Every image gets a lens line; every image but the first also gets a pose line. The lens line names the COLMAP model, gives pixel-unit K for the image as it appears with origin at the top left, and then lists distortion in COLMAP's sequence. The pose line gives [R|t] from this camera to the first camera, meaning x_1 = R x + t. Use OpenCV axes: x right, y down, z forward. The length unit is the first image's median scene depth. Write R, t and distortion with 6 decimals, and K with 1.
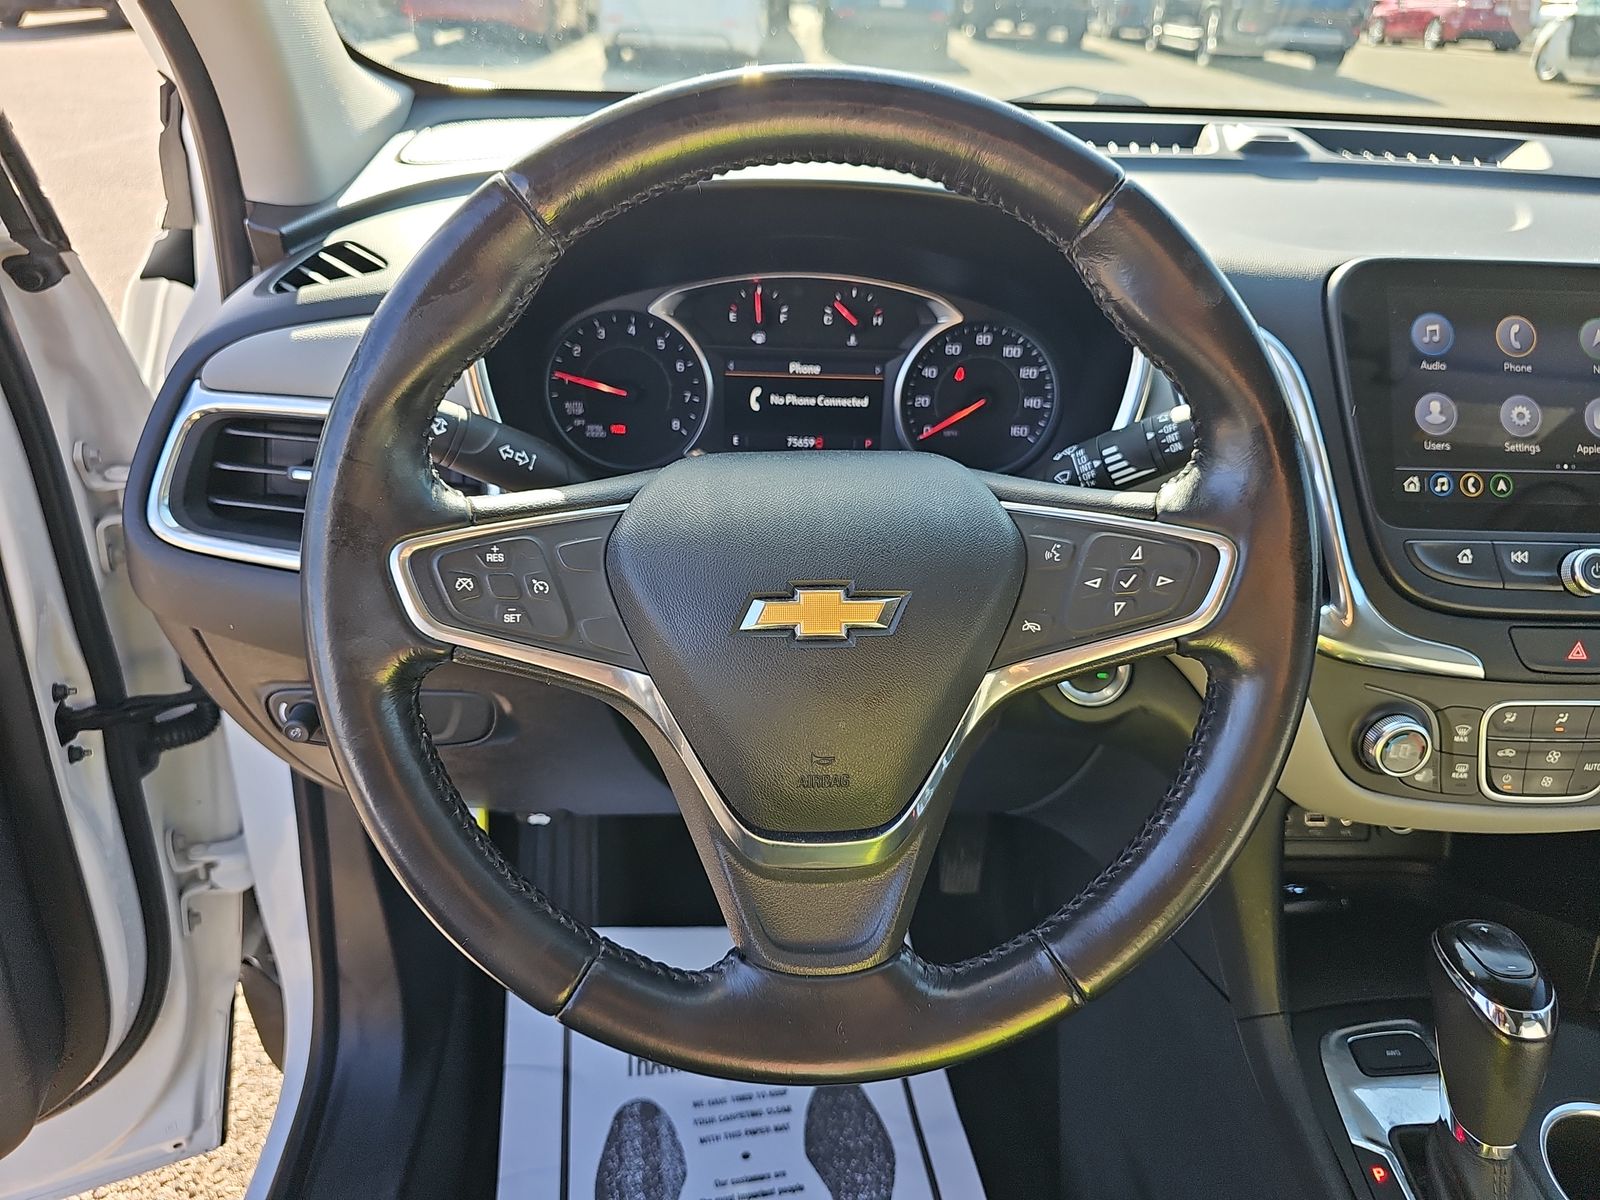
lens RADIAL K [[1069.0, 0, 801.9], [0, 1069.0, 596.0], [0, 0, 1]] dist [0.019060, -0.016069]
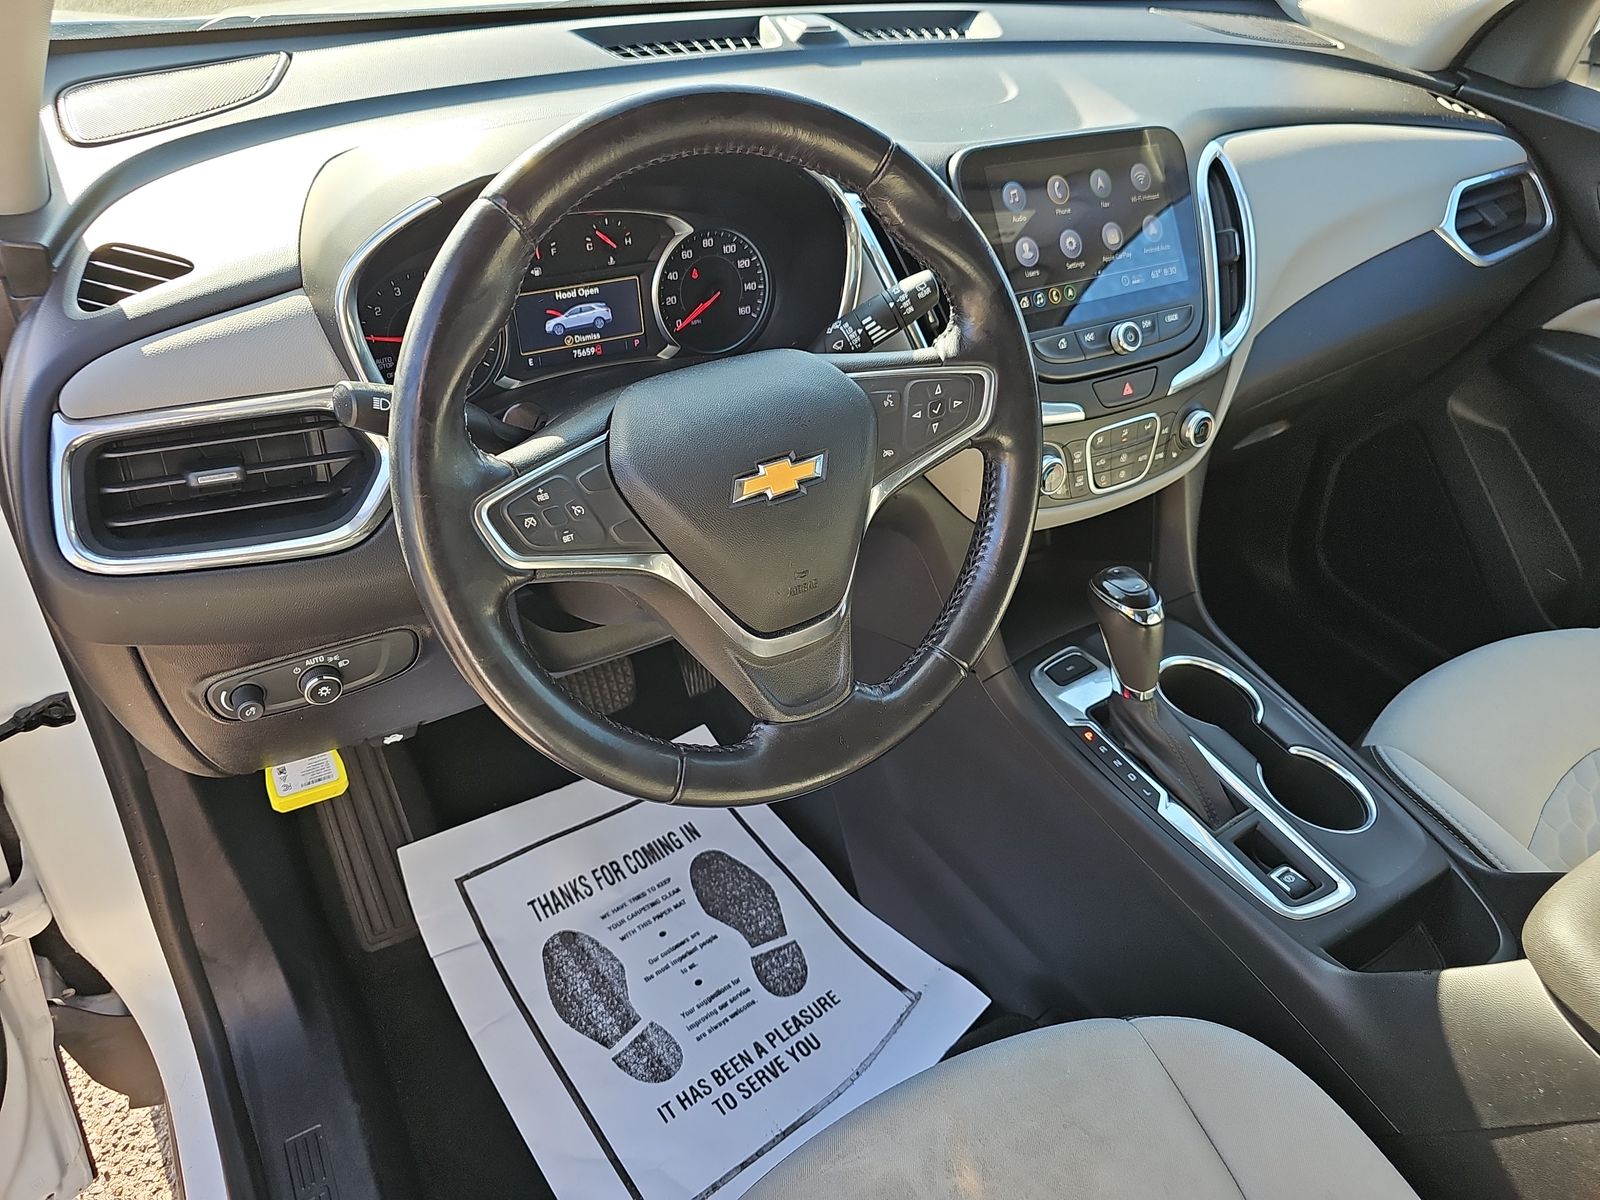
lens RADIAL K [[1069.0, 0, 791.8], [0, 1069.0, 593.0], [0, 0, 1]] dist [0.019060, -0.016069]
pose [[0.872153, -0.289467, 0.394408, -0.387483], [0.230322, 0.954187, 0.190993, -0.070815], [-0.431626, -0.075735, 0.898868, -0.216264]]
